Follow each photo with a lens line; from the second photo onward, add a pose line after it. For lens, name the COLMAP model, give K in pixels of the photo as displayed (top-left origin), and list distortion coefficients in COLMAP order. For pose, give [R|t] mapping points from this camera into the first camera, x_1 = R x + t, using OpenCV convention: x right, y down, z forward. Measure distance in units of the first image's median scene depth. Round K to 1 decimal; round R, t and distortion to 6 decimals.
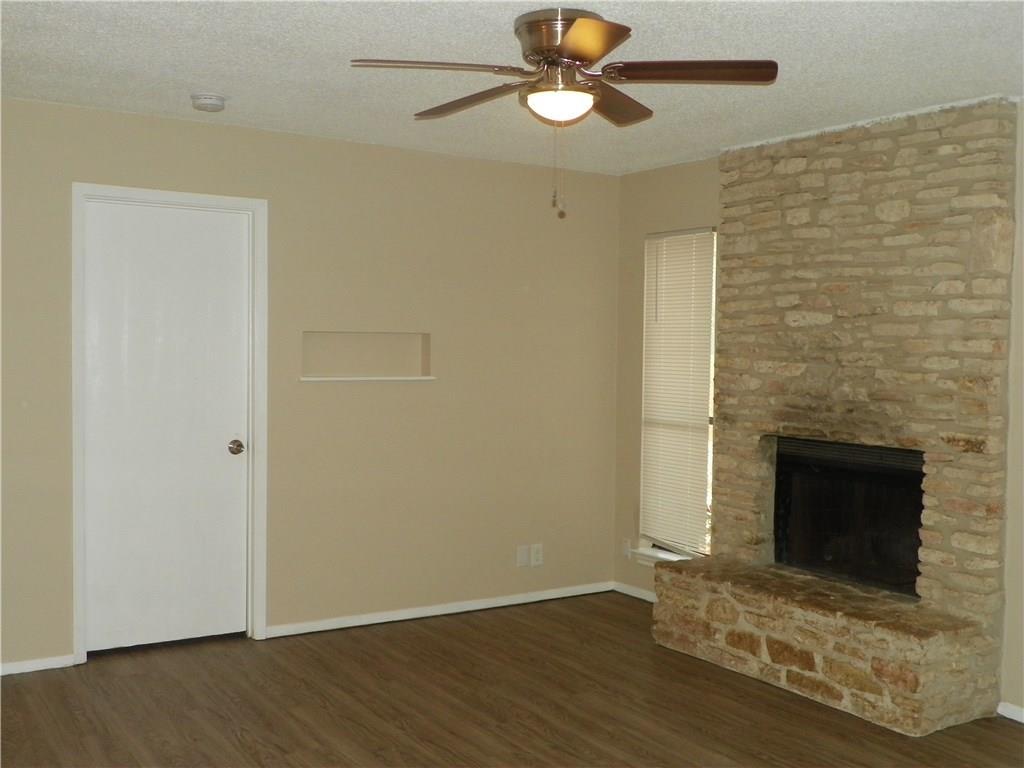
lens RADIAL K [[1074.4, 0, 506.5], [0, 1074.4, 384.4], [0, 0, 1]] dist [-0.009157, 0.000000]
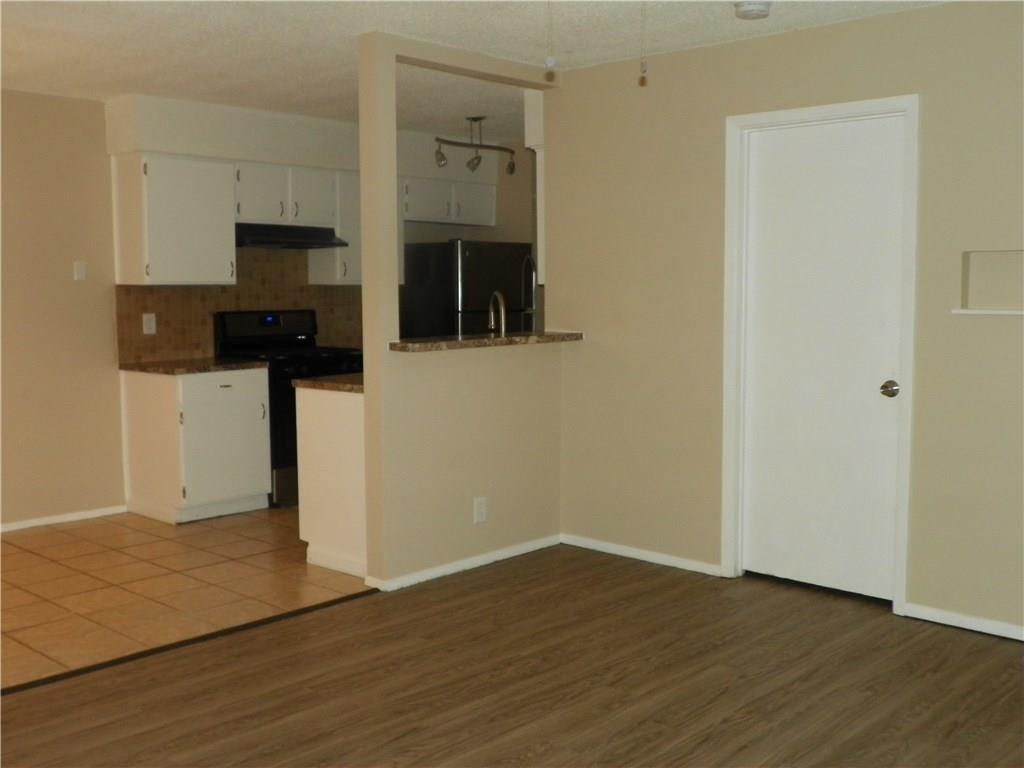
lens RADIAL K [[1074.4, 0, 514.9], [0, 1074.4, 379.3], [0, 0, 1]] dist [-0.009157, 0.000000]
pose [[0.244706, 0.072417, -0.966889, 0.572156], [-0.027895, 0.997320, 0.067637, 0.000350], [0.969196, 0.010420, 0.246070, 0.546206]]
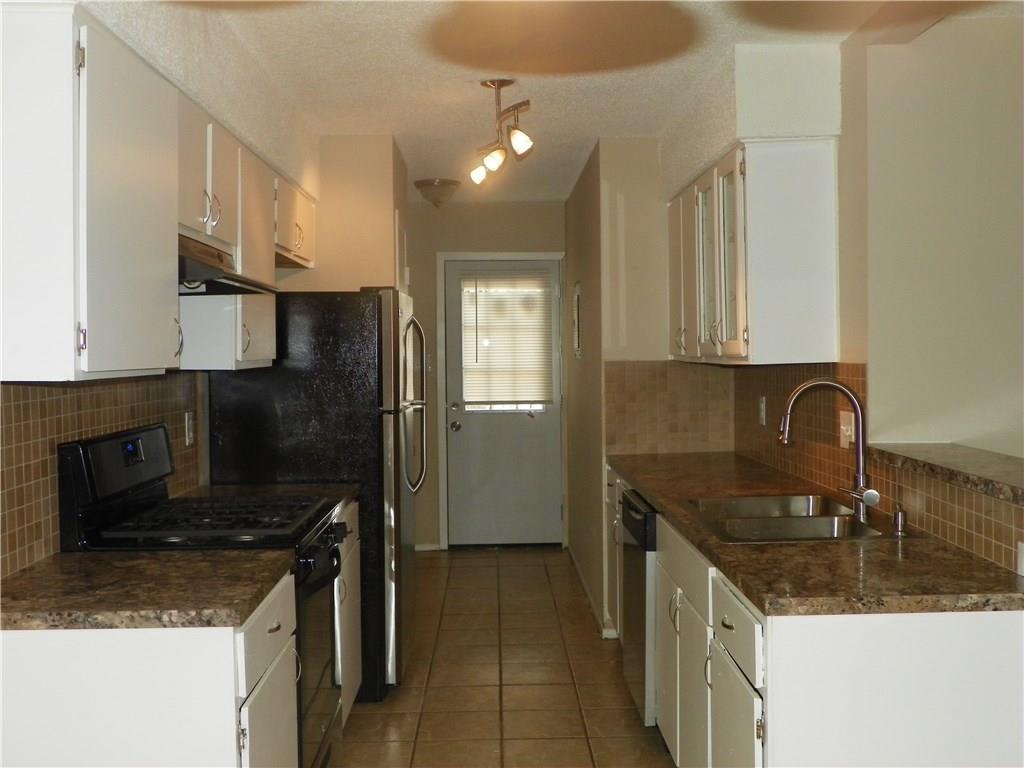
lens RADIAL K [[1074.4, 0, 517.8], [0, 1074.4, 387.7], [0, 0, 1]] dist [-0.009157, 0.000000]
pose [[0.841463, -0.001669, -0.540311, -0.415446], [0.002879, 0.999995, 0.001394, -0.012015], [0.540306, -0.002729, 0.841464, 0.130421]]
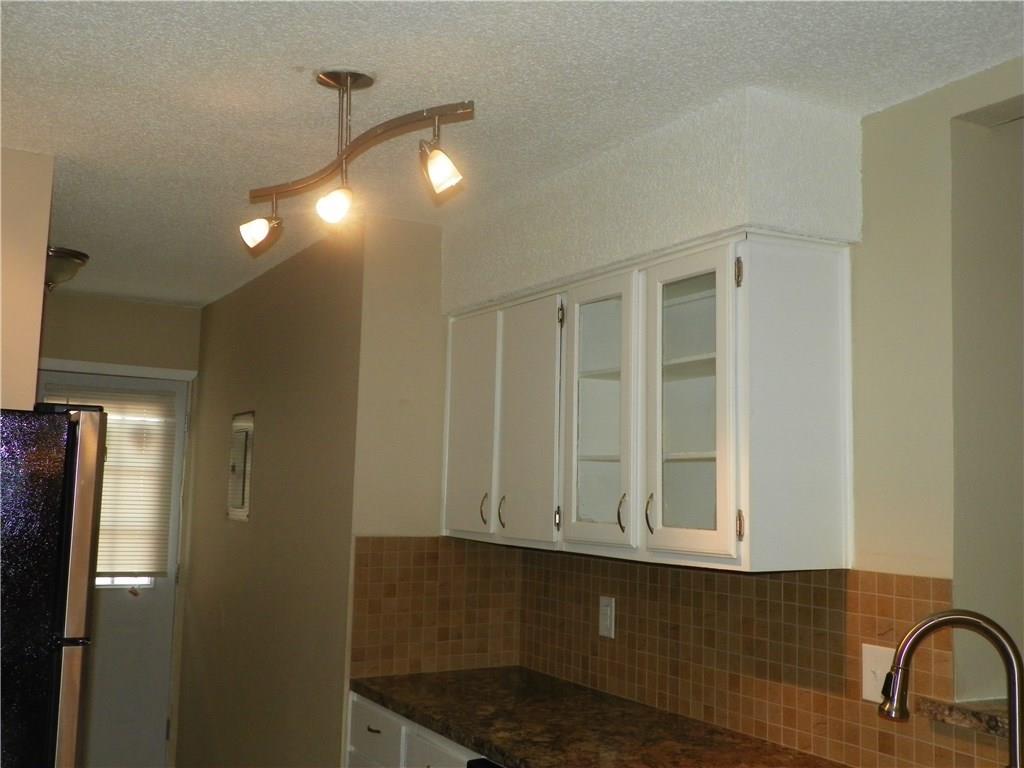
lens RADIAL K [[1074.4, 0, 493.6], [0, 1074.4, 384.9], [0, 0, 1]] dist [-0.009157, 0.000000]
pose [[0.995289, 0.010086, -0.096425, -0.761806], [-0.022860, 0.990945, -0.132311, -0.044192], [0.094218, 0.133893, 0.986507, 0.360219]]
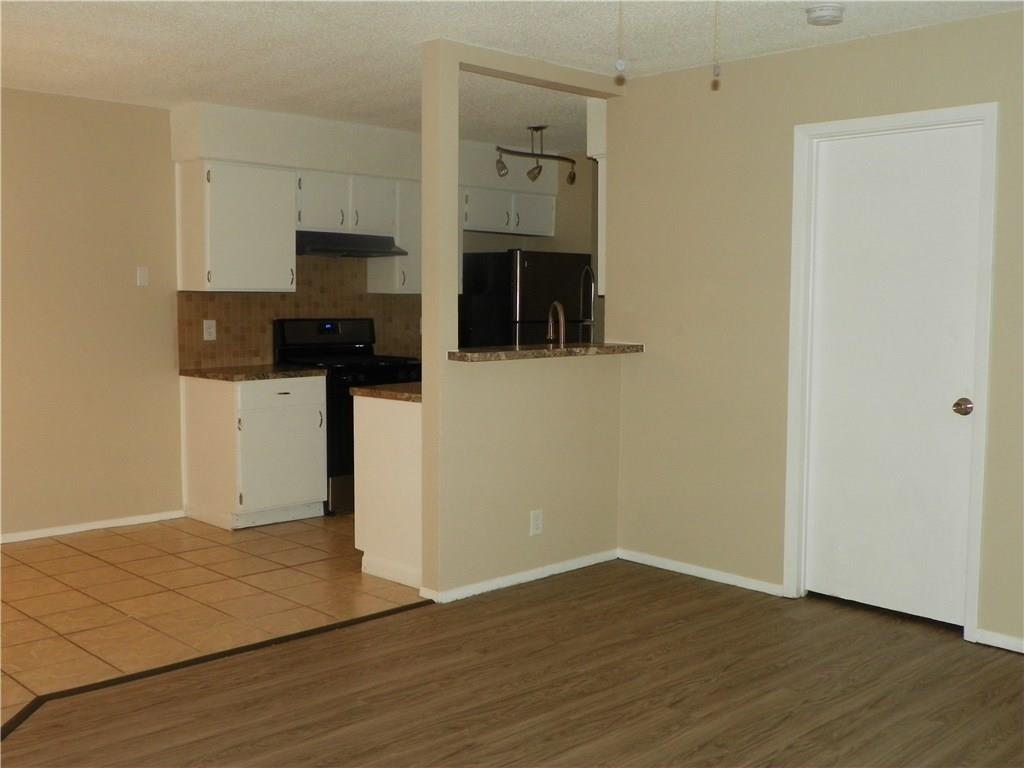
lens RADIAL K [[1074.4, 0, 514.7], [0, 1074.4, 379.5], [0, 0, 1]] dist [-0.009157, 0.000000]
pose [[0.194697, 0.065317, -0.978686, 0.557254], [-0.040132, 0.997475, 0.058587, 0.002311], [0.980042, 0.027870, 0.196826, 0.544440]]
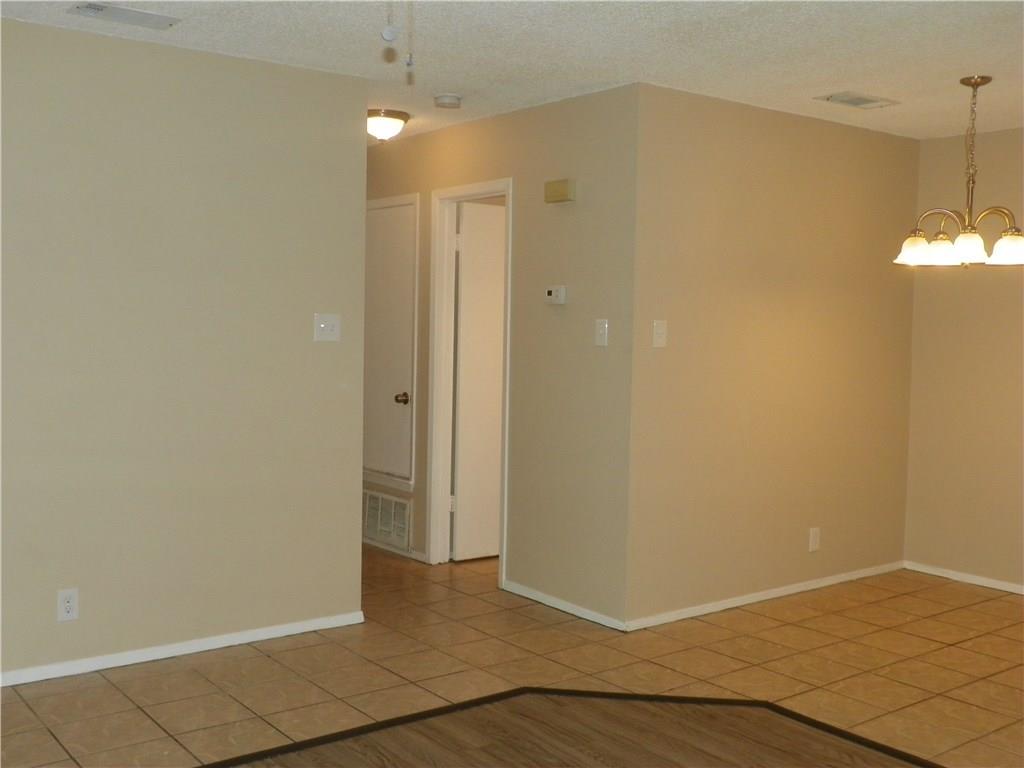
lens RADIAL K [[1074.4, 0, 510.6], [0, 1074.4, 379.1], [0, 0, 1]] dist [-0.009157, 0.000000]
pose [[-0.994610, -0.031900, -0.098657, 0.040856], [-0.041583, 0.994346, 0.097703, -0.037126], [0.094982, 0.101279, -0.990314, 1.158464]]
